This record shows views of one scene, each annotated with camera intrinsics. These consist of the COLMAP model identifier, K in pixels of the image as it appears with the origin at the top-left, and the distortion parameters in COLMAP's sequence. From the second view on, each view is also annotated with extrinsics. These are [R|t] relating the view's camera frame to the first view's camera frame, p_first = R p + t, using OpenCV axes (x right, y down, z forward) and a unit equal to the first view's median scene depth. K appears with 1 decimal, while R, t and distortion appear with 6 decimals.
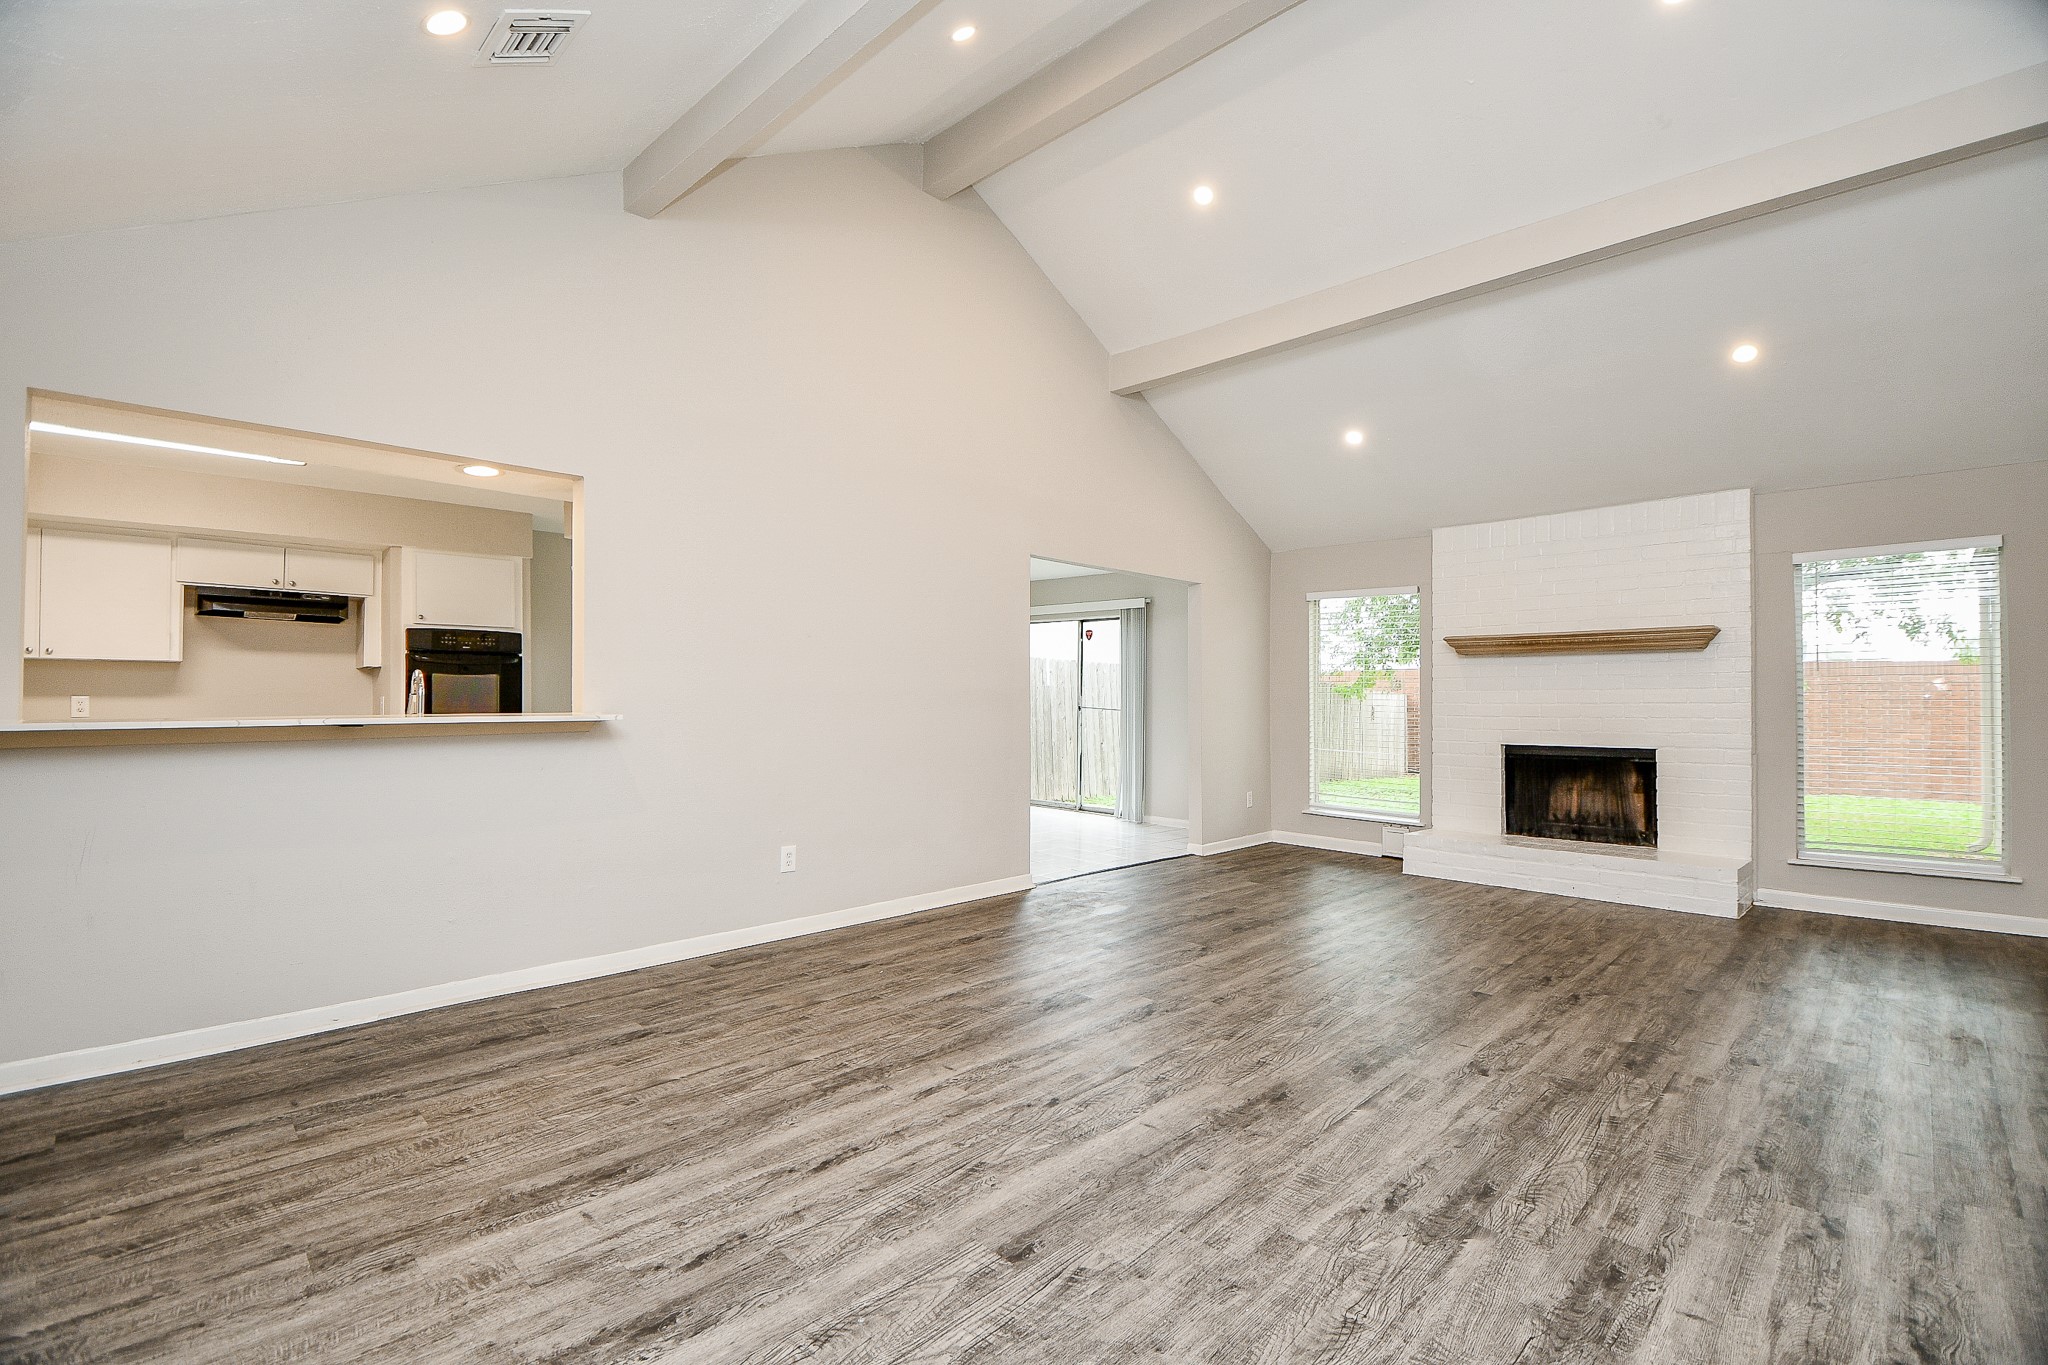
lens RADIAL K [[910.3, 0, 1017.2], [0, 910.3, 698.2], [0, 0, 1]] dist [-0.004369, -0.010731]
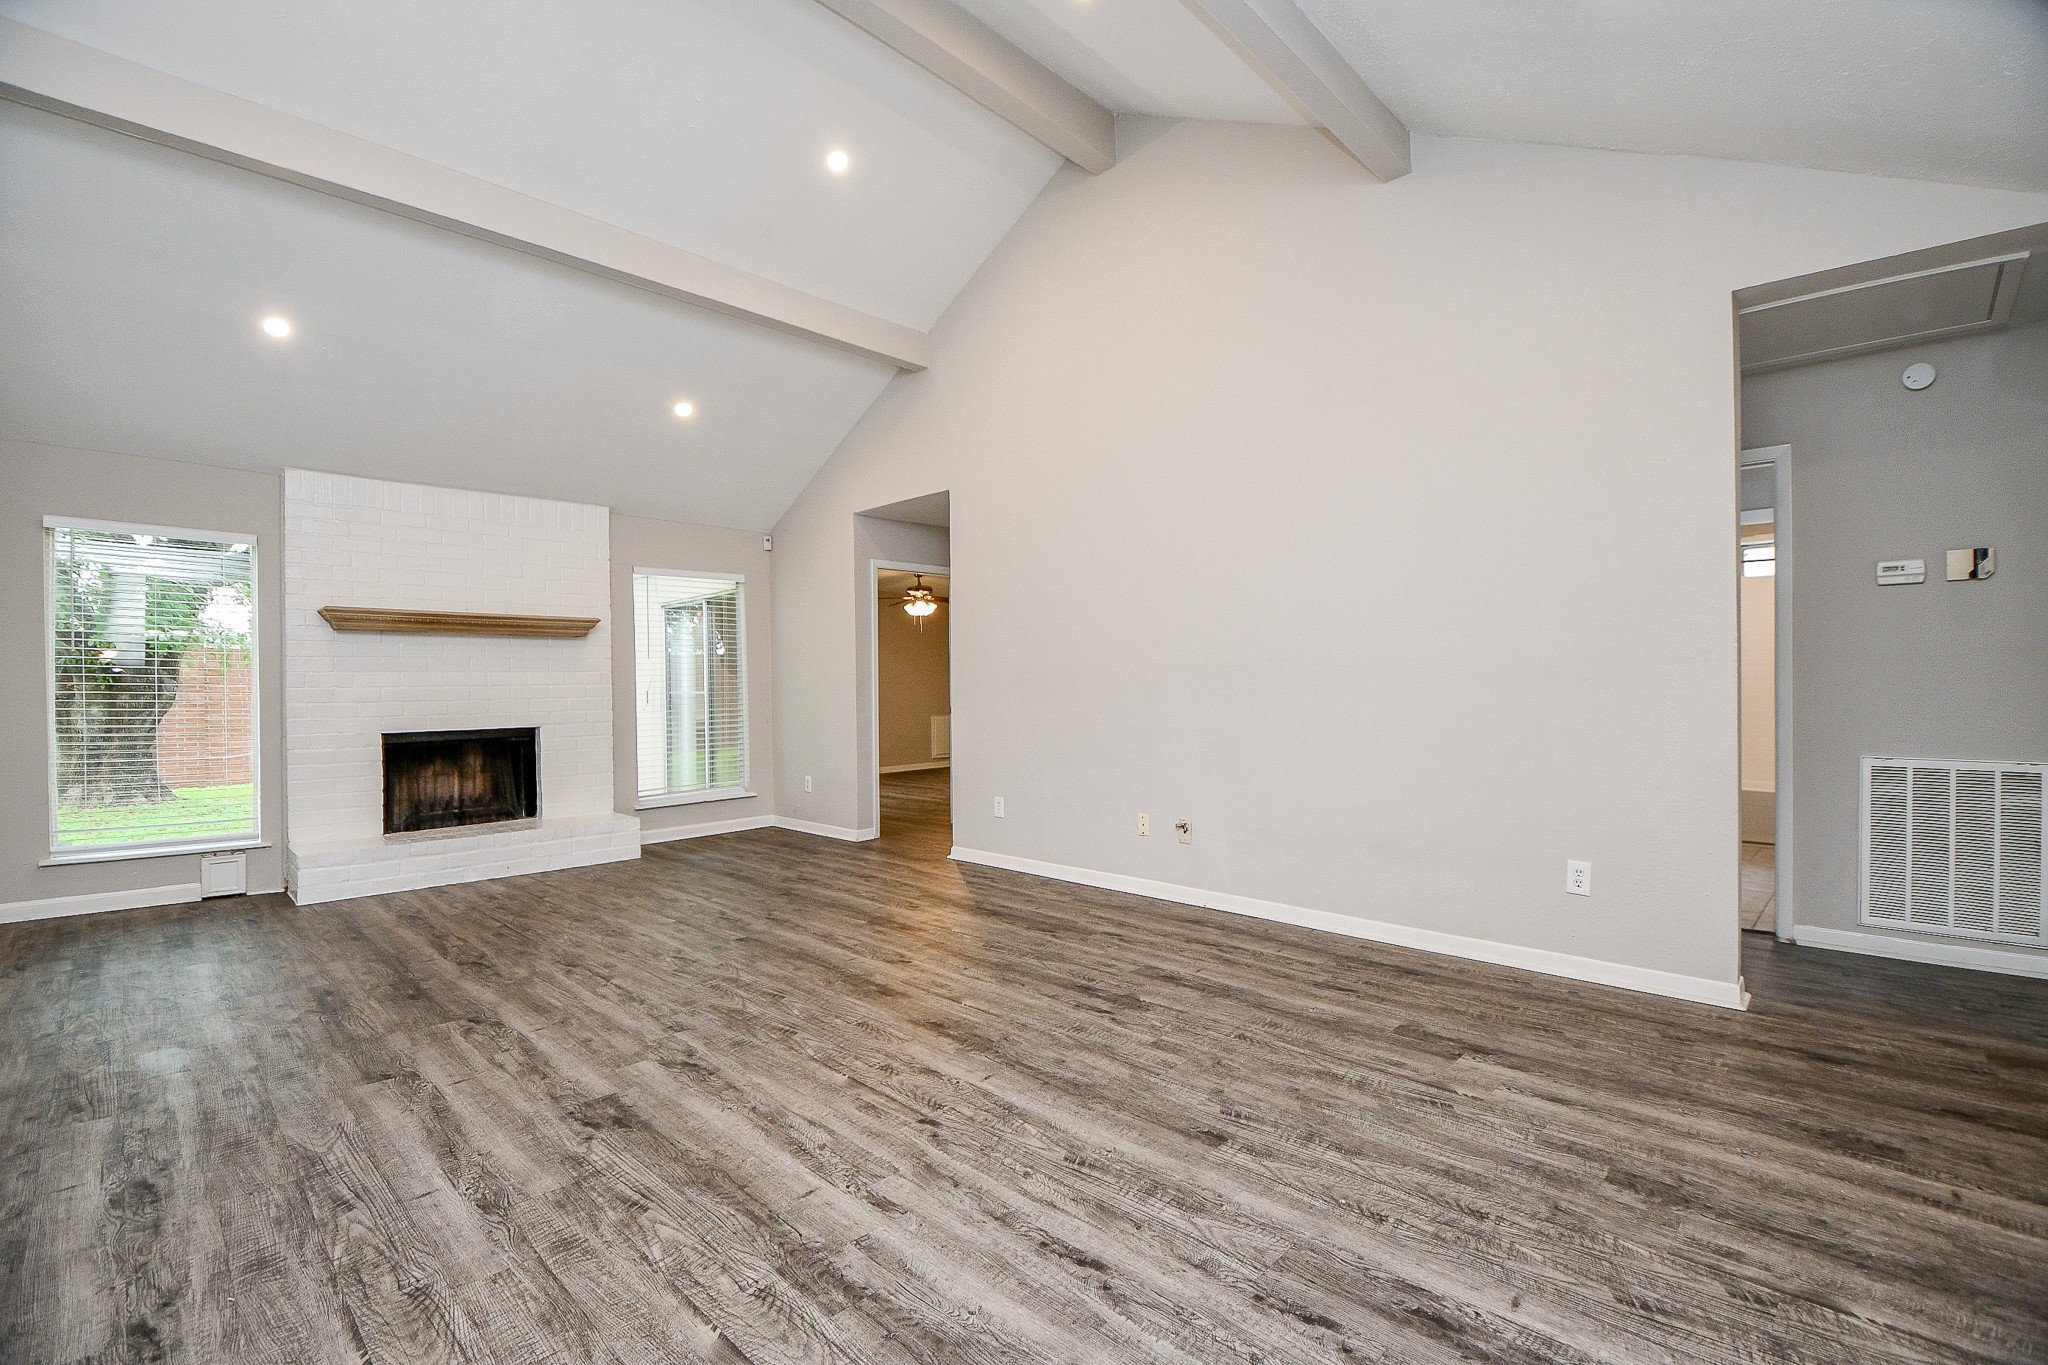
lens RADIAL K [[910.3, 0, 1021.8], [0, 910.3, 684.4], [0, 0, 1]] dist [-0.004369, -0.010731]
pose [[-0.014466, -0.006762, 0.999872, -0.766025], [0.011102, 0.999914, 0.006923, 0.007495], [-0.999834, 0.011200, -0.014390, 0.822325]]
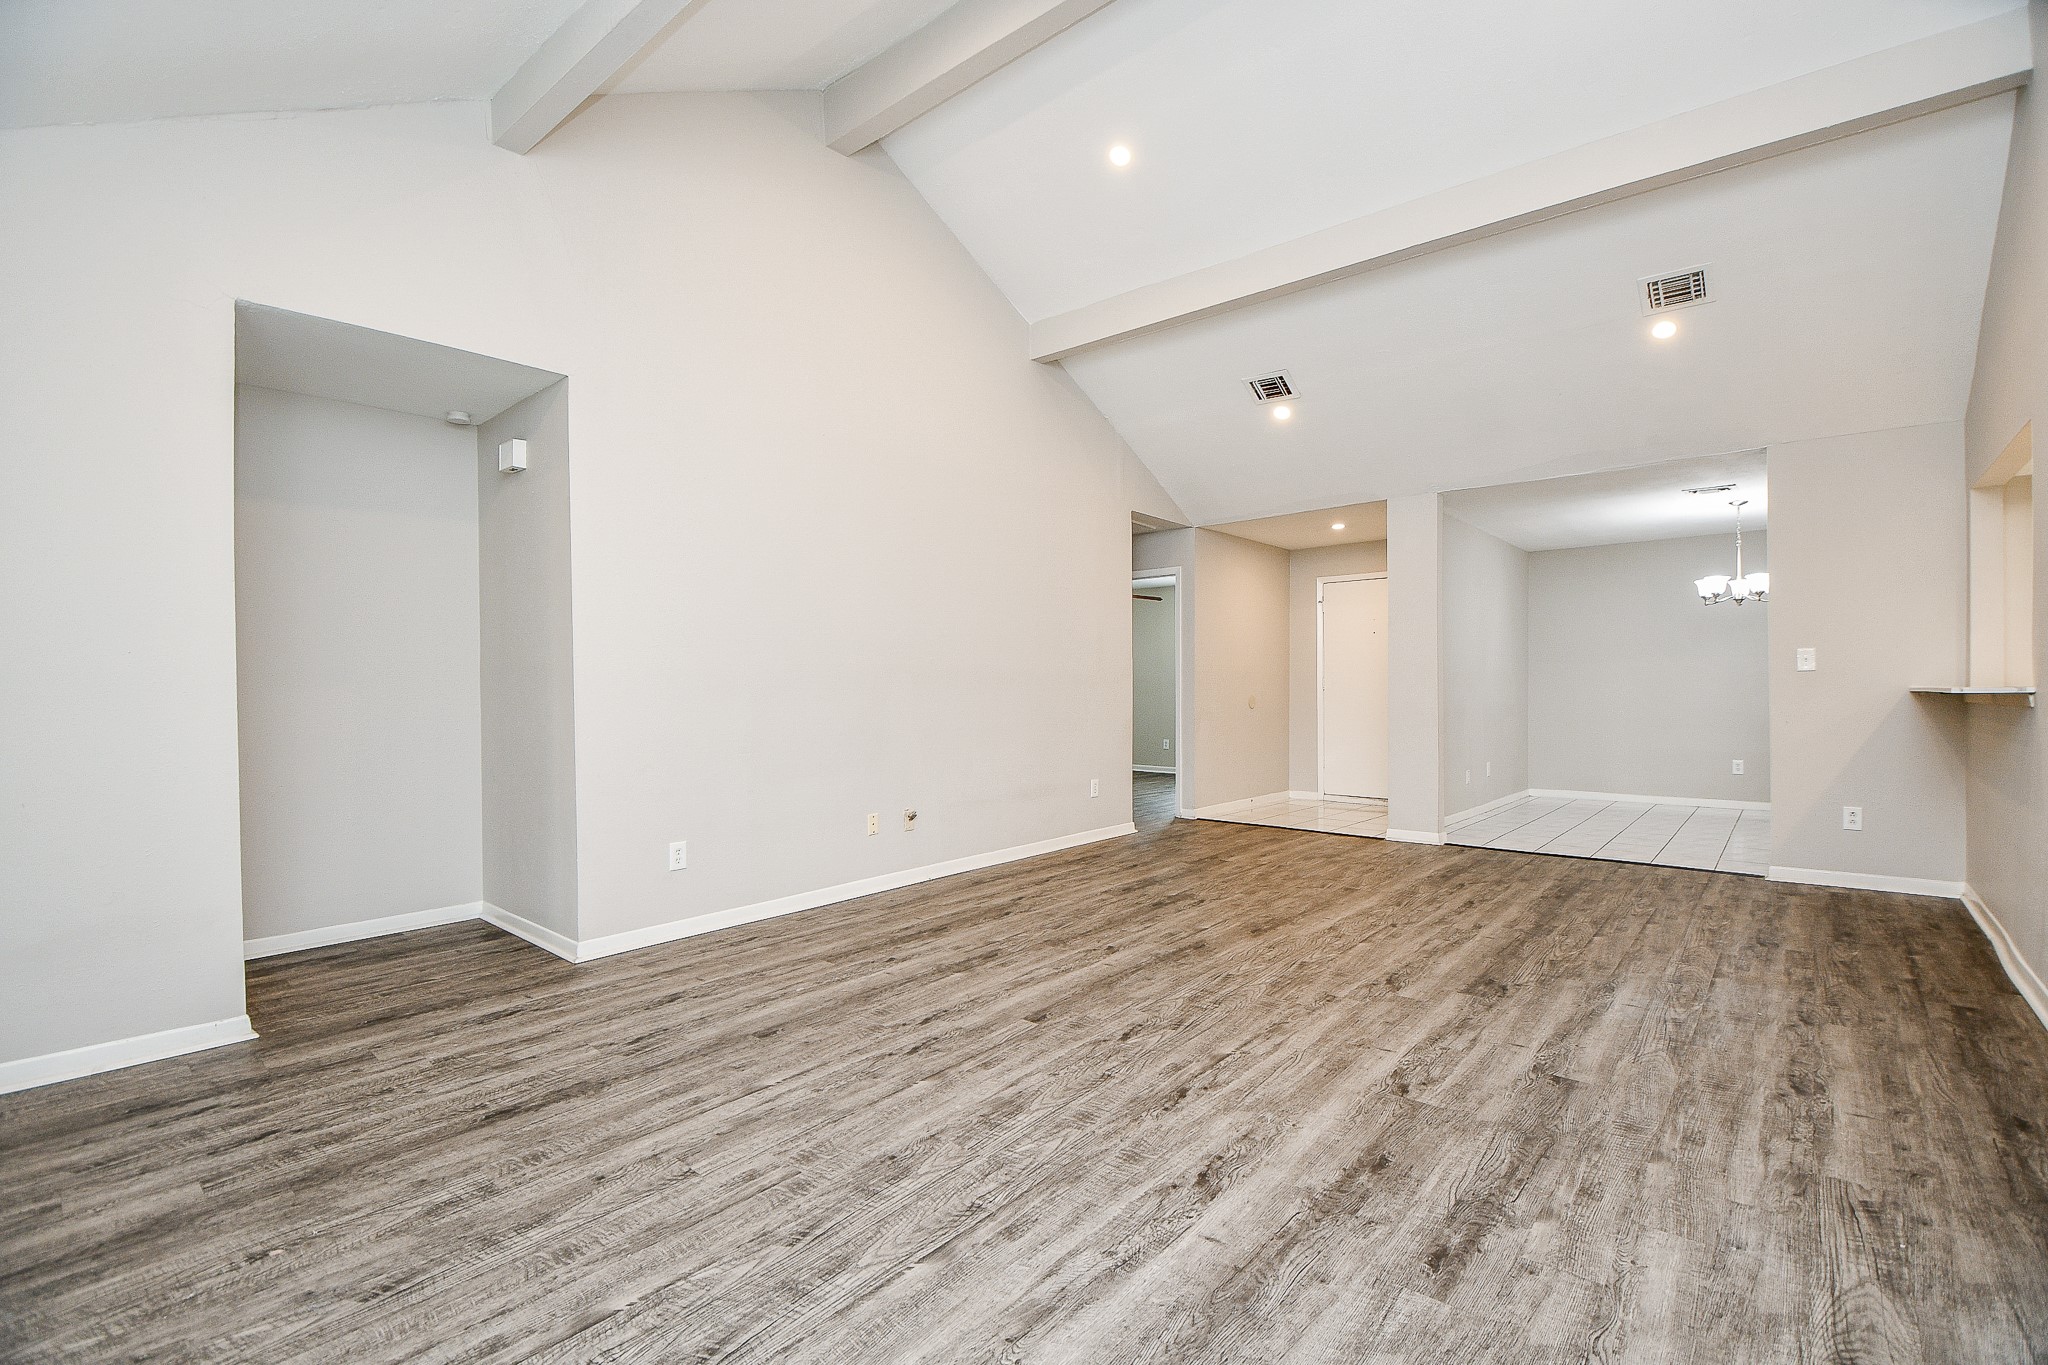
lens RADIAL K [[910.3, 0, 1045.5], [0, 910.3, 629.3], [0, 0, 1]] dist [-0.004369, -0.010731]
pose [[-0.995639, -0.004979, -0.093159, 0.716552], [0.000508, 0.998271, -0.058780, 0.017907], [0.093291, -0.058571, -0.993915, 2.294410]]
